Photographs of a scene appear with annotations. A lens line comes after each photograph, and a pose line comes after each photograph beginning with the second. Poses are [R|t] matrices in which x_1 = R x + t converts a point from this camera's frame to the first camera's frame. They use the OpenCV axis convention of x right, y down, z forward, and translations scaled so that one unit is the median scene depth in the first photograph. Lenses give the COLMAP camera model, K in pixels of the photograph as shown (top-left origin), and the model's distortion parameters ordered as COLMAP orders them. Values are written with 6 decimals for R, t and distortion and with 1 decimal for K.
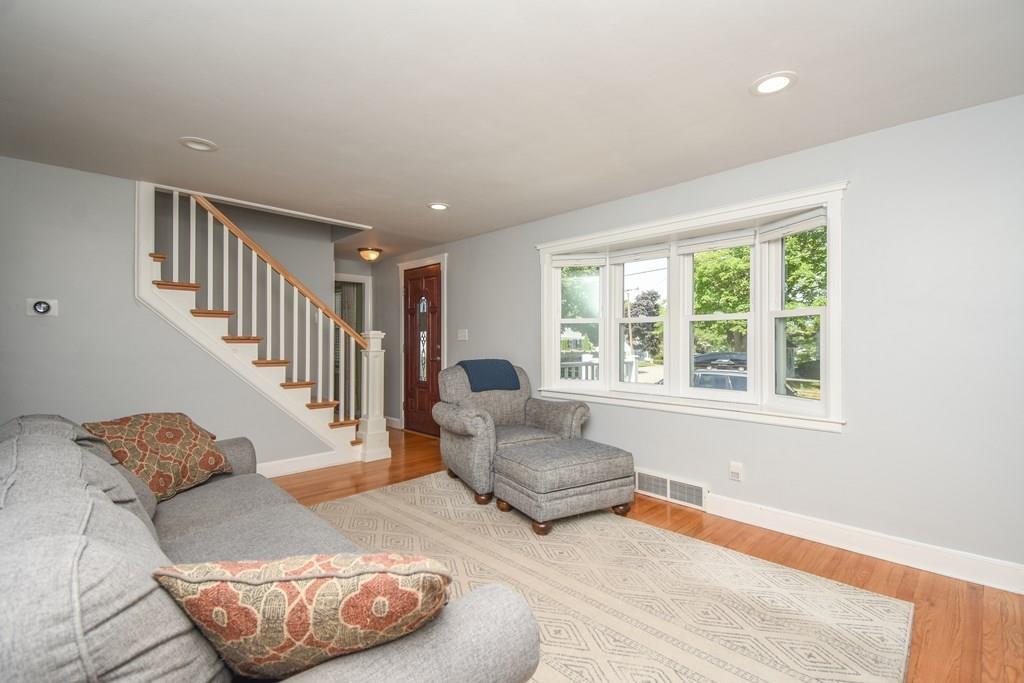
lens RADIAL K [[452.9, 0, 510.8], [0, 452.9, 341.2], [0, 0, 1]] dist [0.005682, -0.001173]
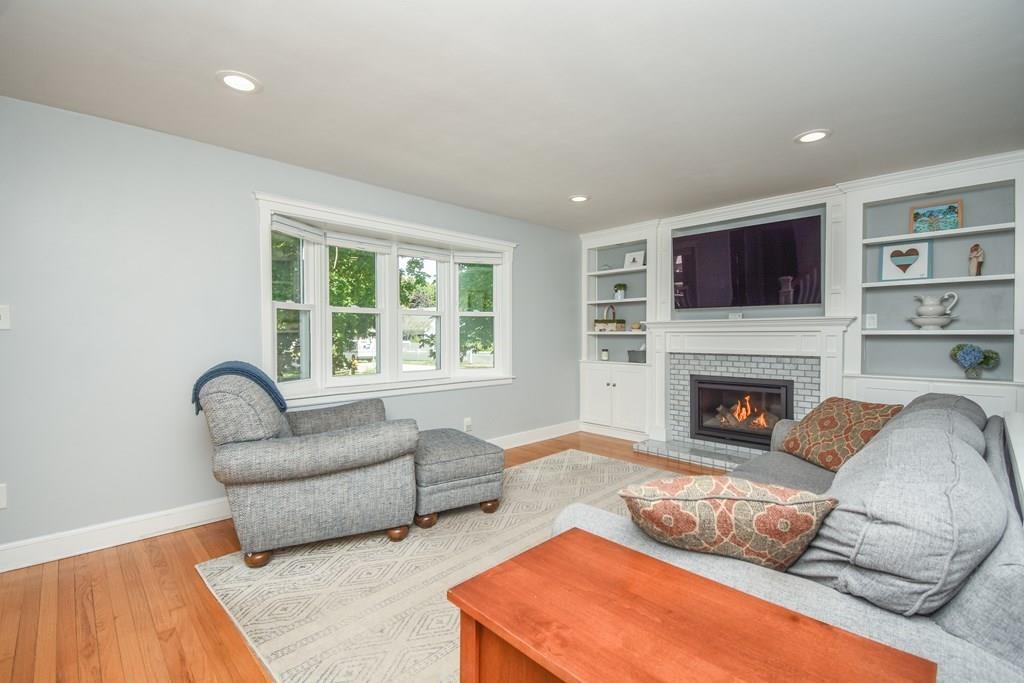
lens RADIAL K [[452.9, 0, 510.9], [0, 452.9, 336.3], [0, 0, 1]] dist [0.005682, -0.001173]
pose [[0.008949, -0.005222, 0.999946, -0.874339], [0.008908, 0.999947, 0.005142, 0.006748], [-0.999920, 0.008862, 0.008995, 0.827018]]
